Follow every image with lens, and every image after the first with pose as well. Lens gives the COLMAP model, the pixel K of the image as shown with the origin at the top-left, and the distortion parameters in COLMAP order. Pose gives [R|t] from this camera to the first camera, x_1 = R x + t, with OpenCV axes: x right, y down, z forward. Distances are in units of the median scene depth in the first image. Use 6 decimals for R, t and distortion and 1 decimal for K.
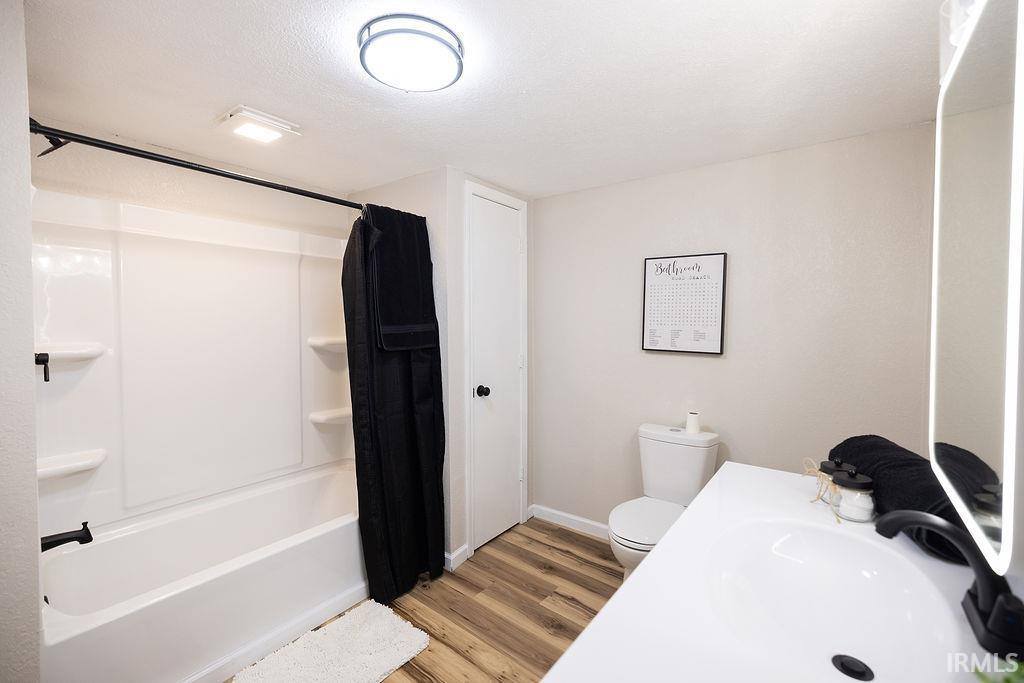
lens RADIAL K [[434.1, 0, 503.9], [0, 434.1, 336.5], [0, 0, 1]] dist [0.000413, 0.000393]
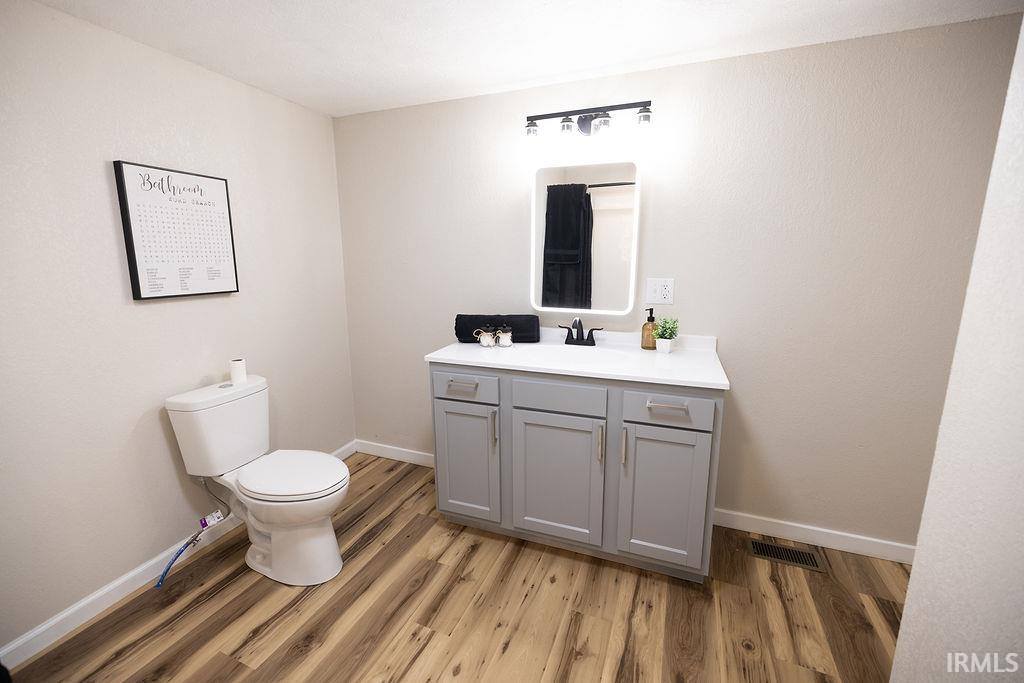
lens RADIAL K [[434.1, 0, 503.9], [0, 434.1, 336.5], [0, 0, 1]] dist [0.000413, 0.000393]
pose [[-0.270088, -0.185005, 0.944895, -0.537986], [0.042557, 0.978113, 0.203674, -0.030358], [-0.961895, 0.095222, -0.256303, 0.679261]]
